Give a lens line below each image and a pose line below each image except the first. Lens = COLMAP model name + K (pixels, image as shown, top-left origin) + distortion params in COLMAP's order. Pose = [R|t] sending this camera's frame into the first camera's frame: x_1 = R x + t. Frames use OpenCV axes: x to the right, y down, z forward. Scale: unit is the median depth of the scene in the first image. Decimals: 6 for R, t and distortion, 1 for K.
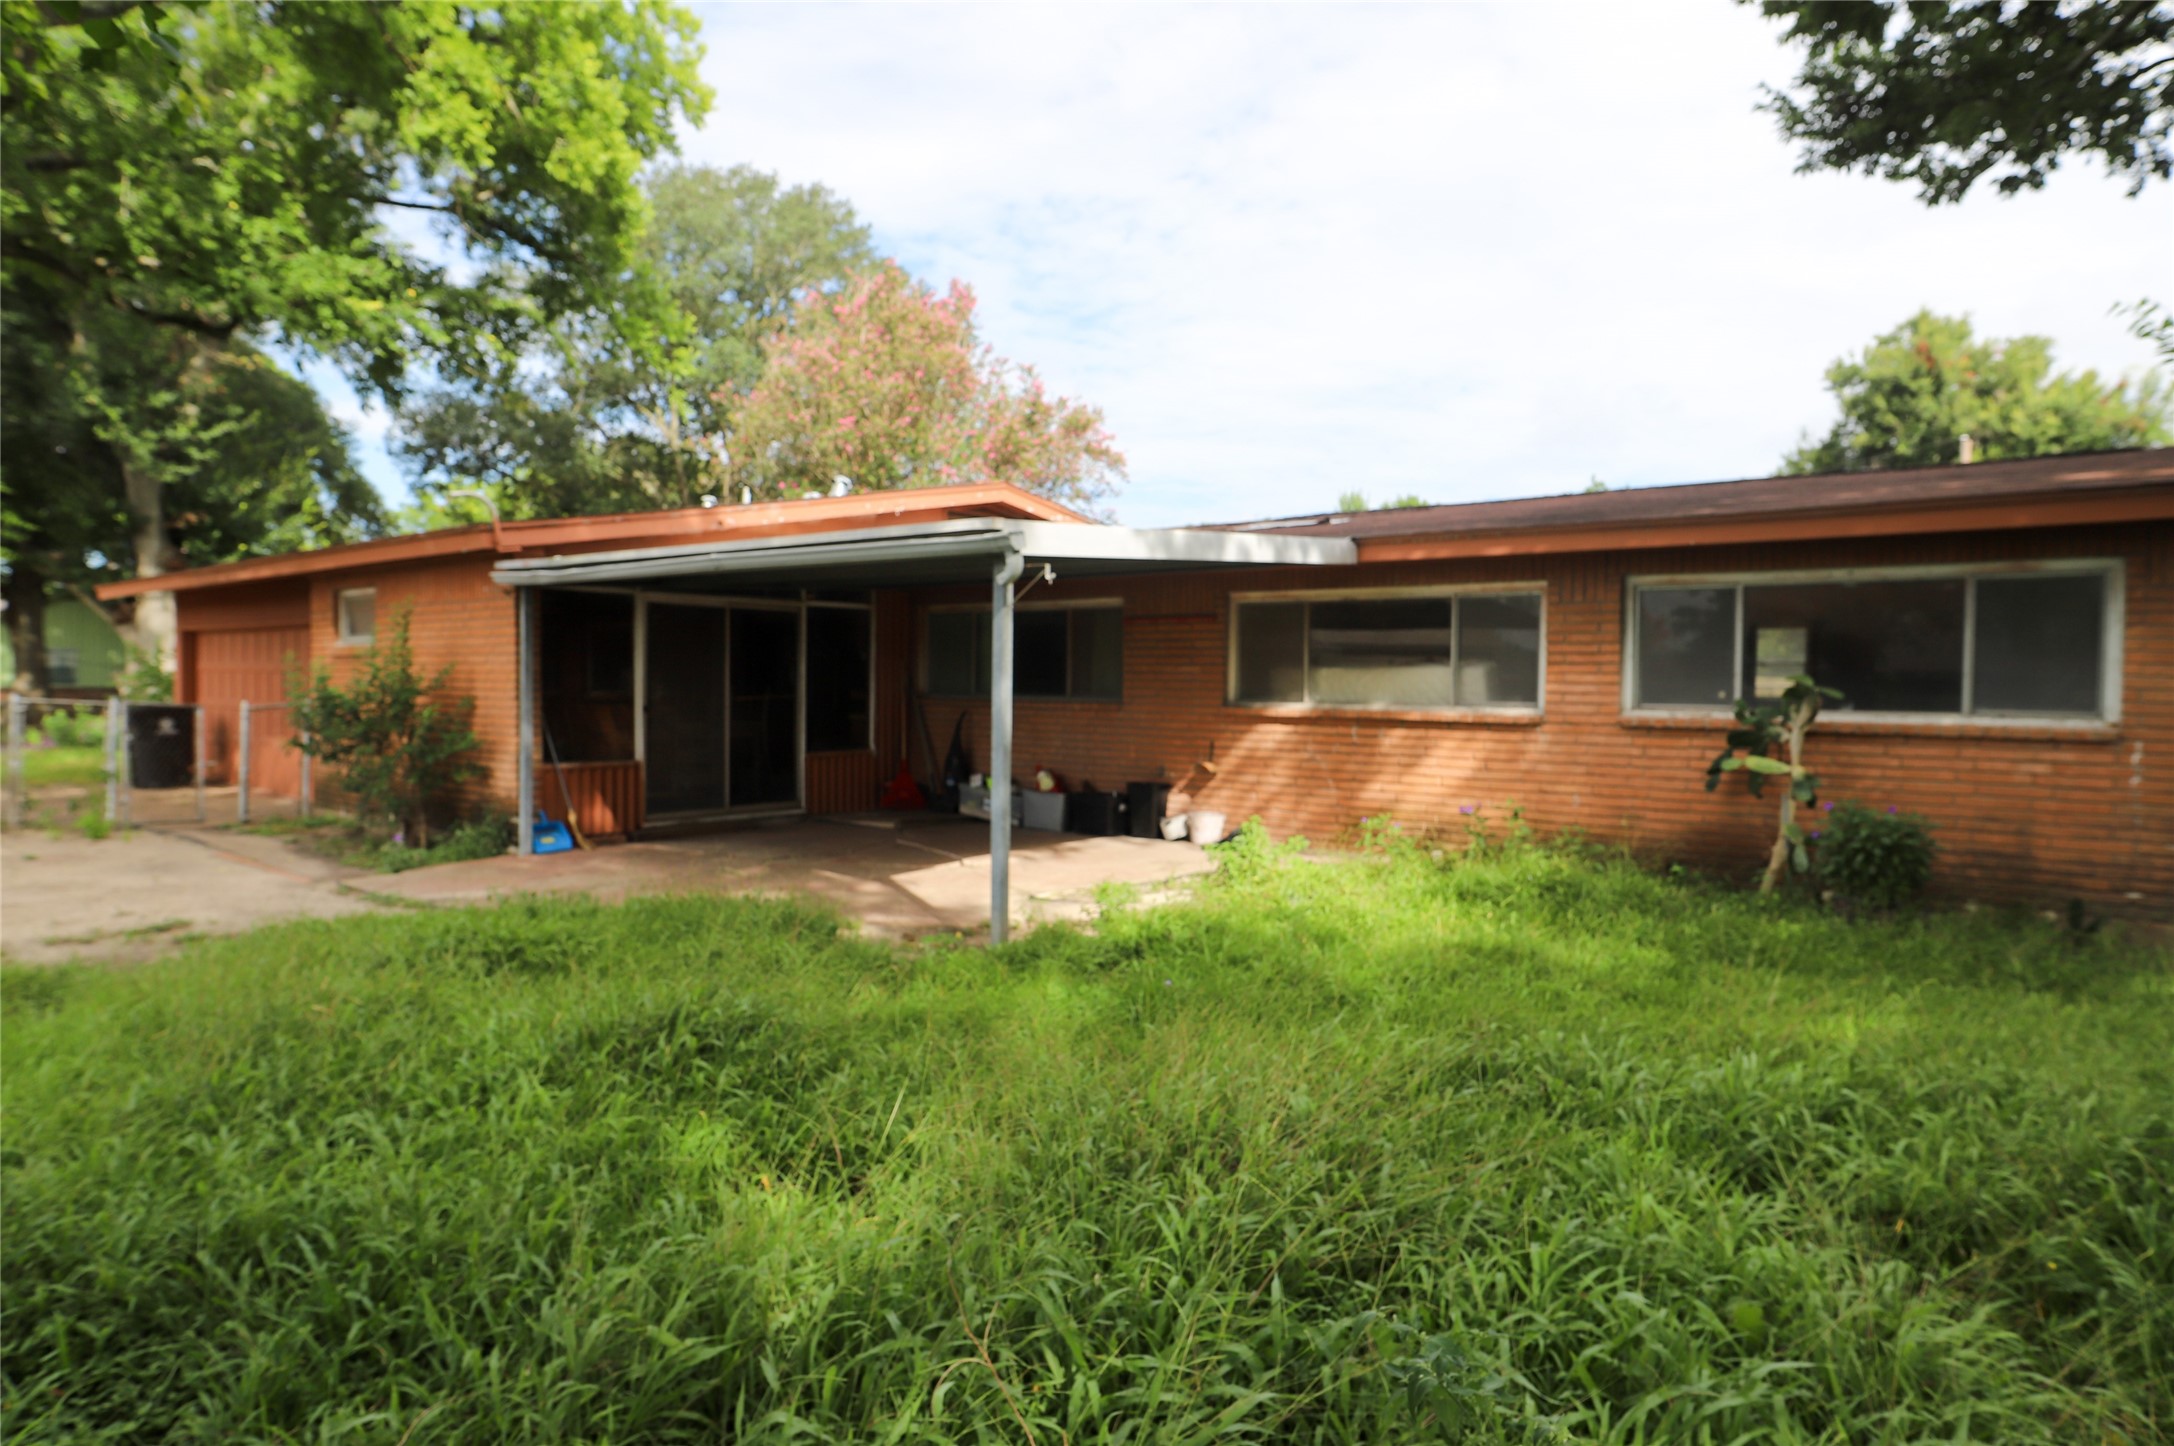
lens RADIAL K [[1265.1, 0, 1087.0], [0, 1265.1, 723.0], [0, 0, 1]] dist [-0.016656, 0.001313]
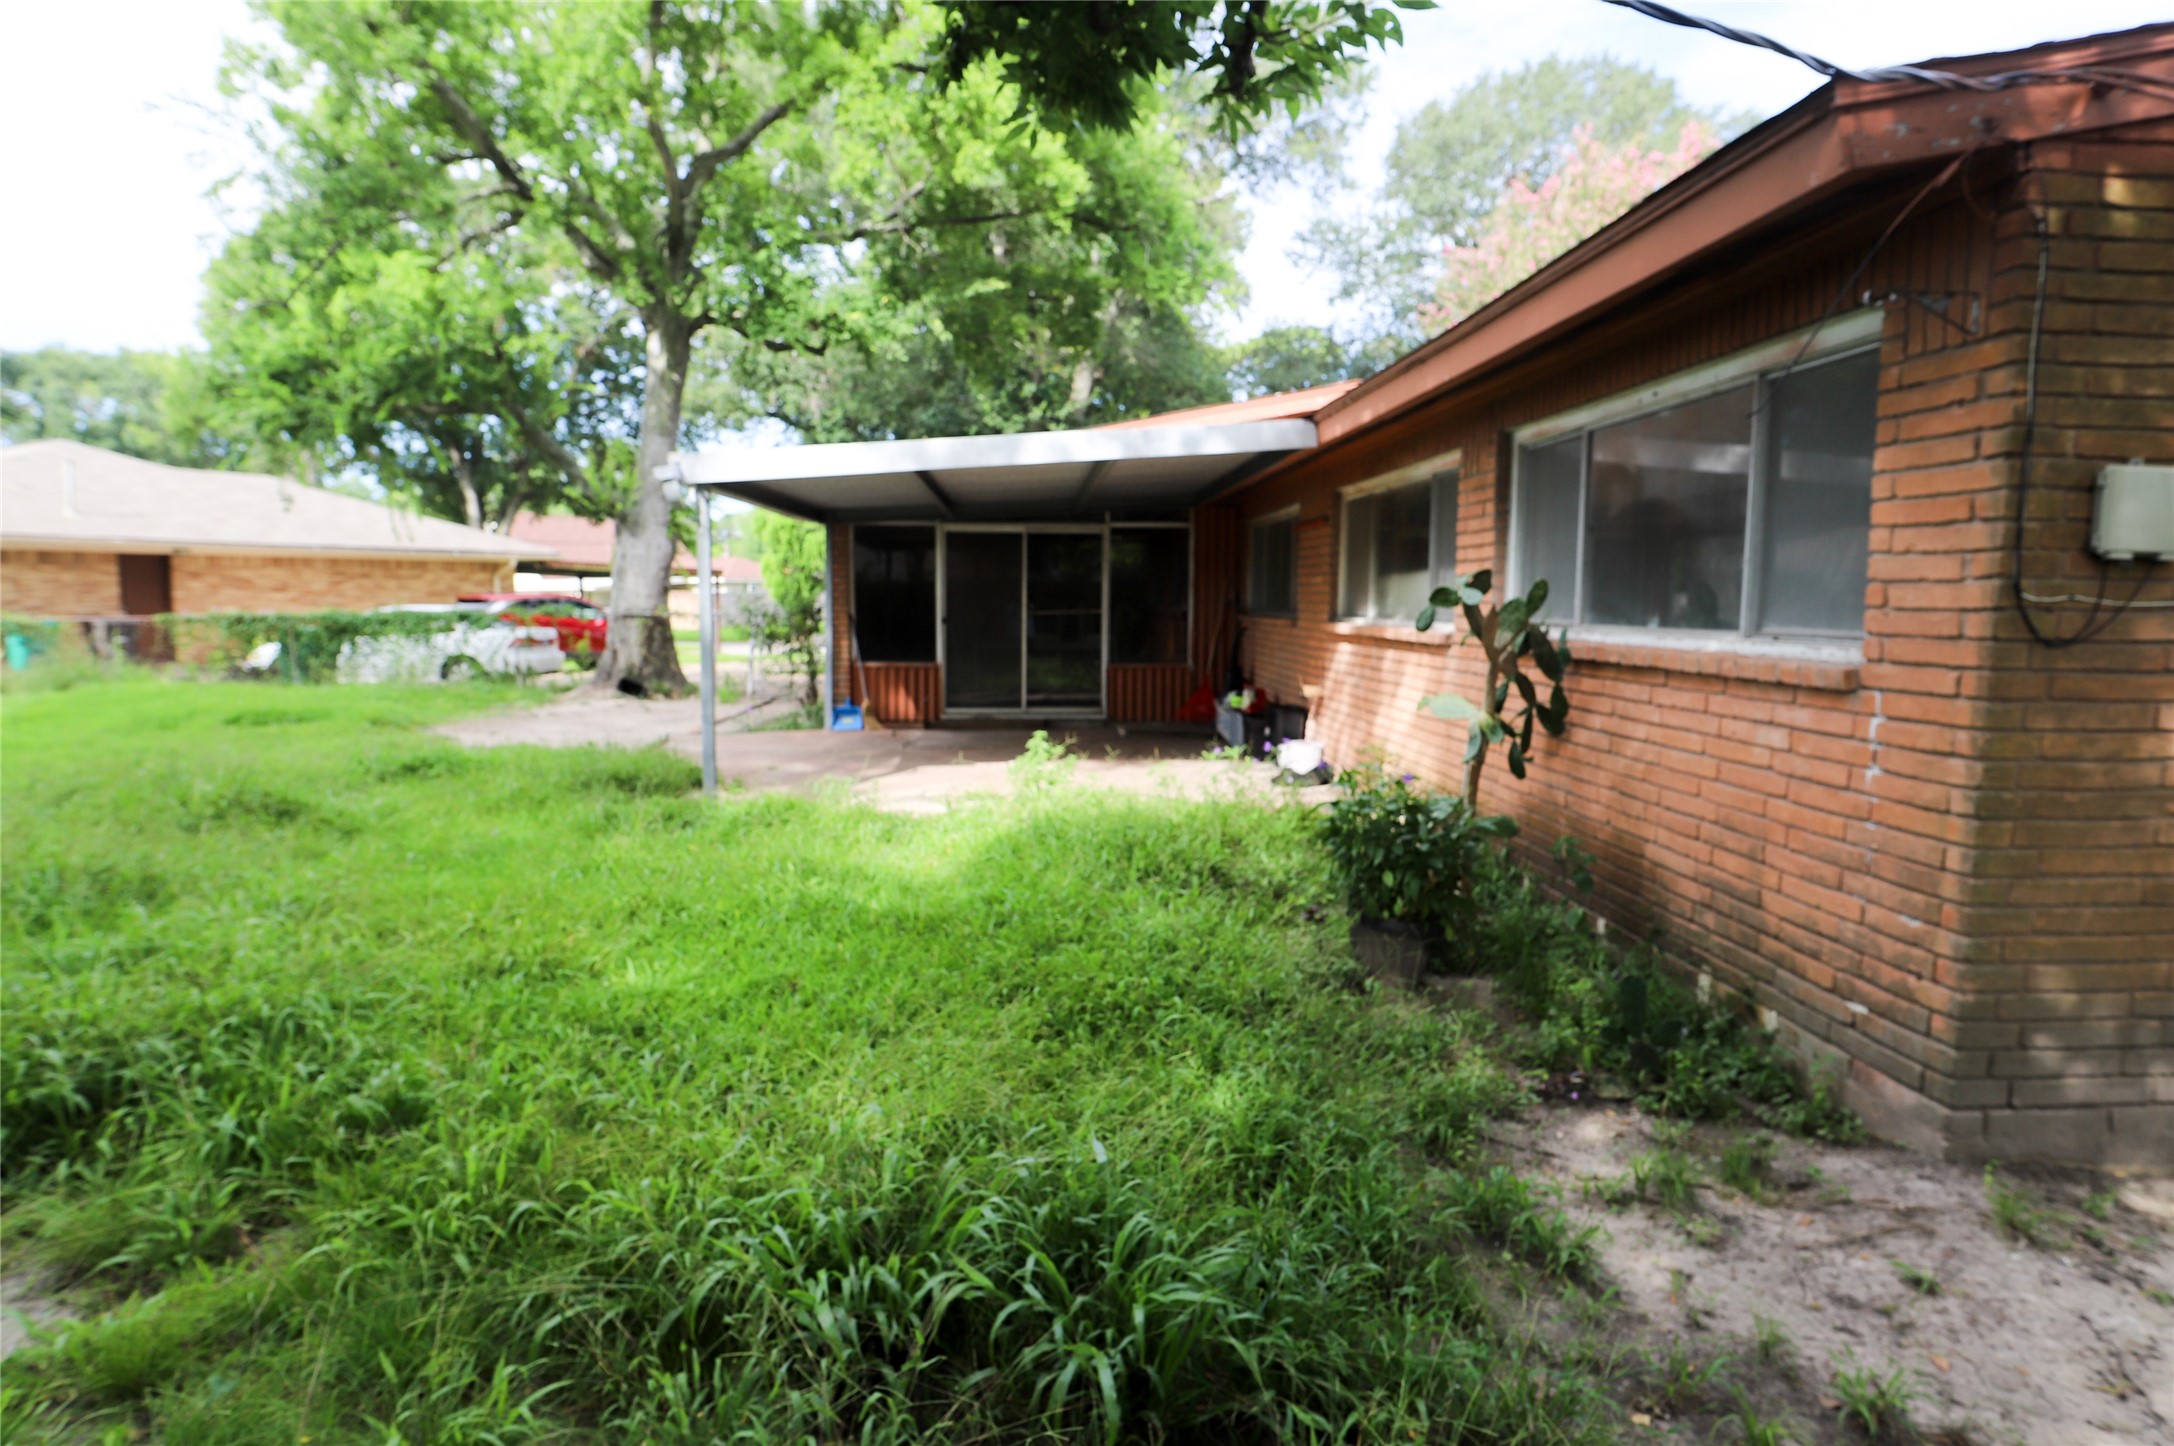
lens RADIAL K [[1265.1, 0, 1087.0], [0, 1265.1, 723.0], [0, 0, 1]] dist [-0.016656, 0.001313]
pose [[0.663000, 0.066595, -0.745651, 0.550217], [-0.022742, 0.997367, 0.068855, 0.000307], [0.748274, -0.028693, 0.662769, 0.251525]]
